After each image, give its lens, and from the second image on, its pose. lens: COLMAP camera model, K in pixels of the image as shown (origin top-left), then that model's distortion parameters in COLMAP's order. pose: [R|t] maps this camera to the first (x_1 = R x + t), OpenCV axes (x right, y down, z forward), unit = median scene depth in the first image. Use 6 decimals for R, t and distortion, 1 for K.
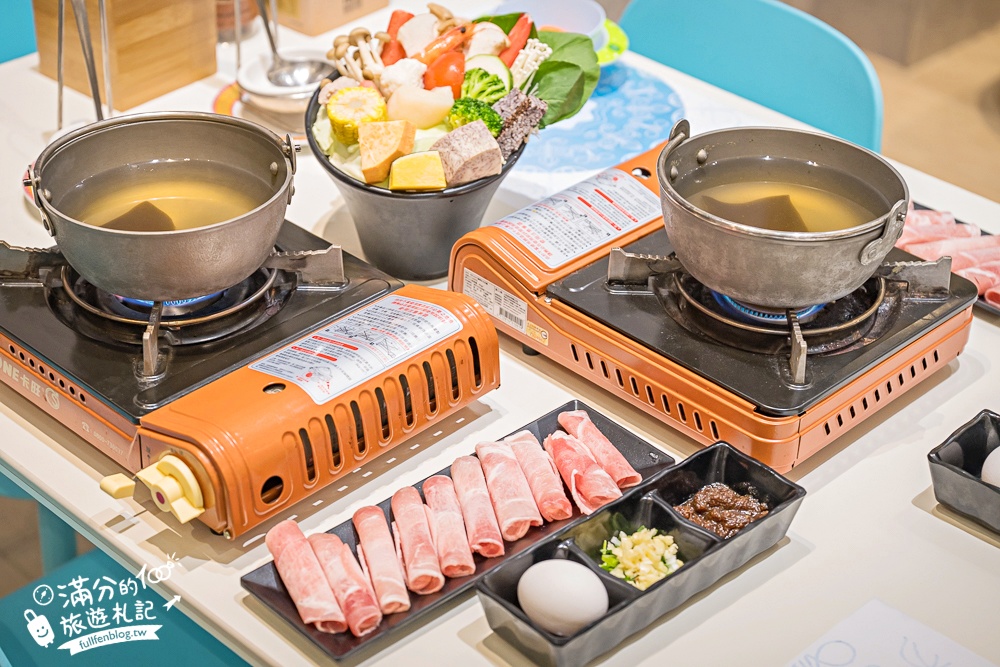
lens RADIAL K [[1905.7, 0, 500.0], [0, 1905.7, 333.5], [0, 0, 1]] dist [-0.022551, 0.192649]
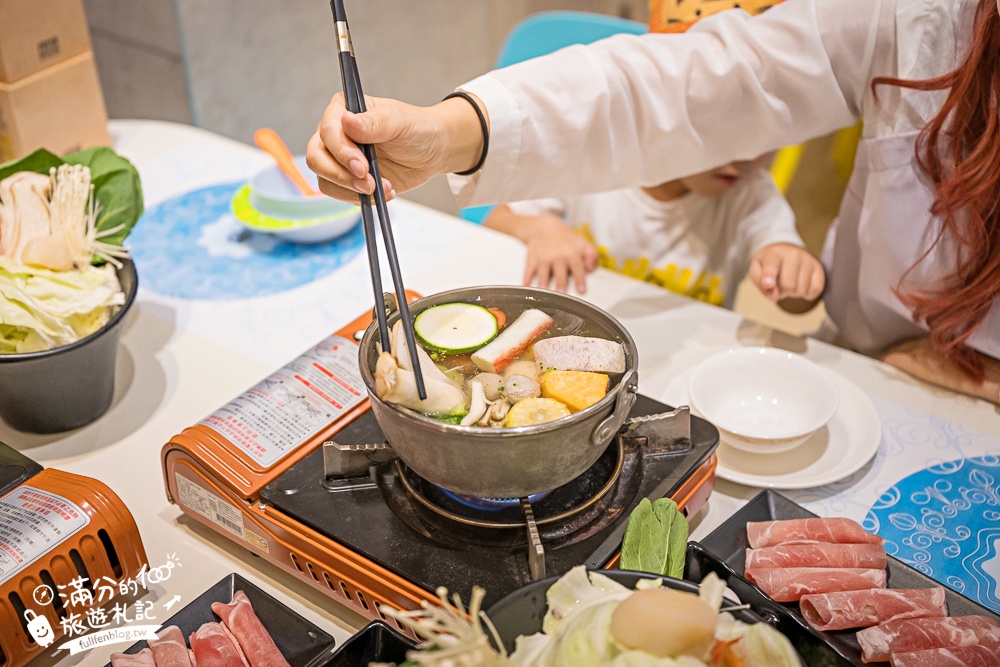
lens RADIAL K [[1254.1, 0, 500.0], [0, 1254.1, 333.5], [0, 0, 1]] dist [-0.007039, 0.003017]
pose [[0.988184, -0.117865, 0.097977, 0.088307], [0.117645, 0.993023, 0.008041, -0.090847], [-0.098242, 0.003581, 0.995156, 0.392723]]
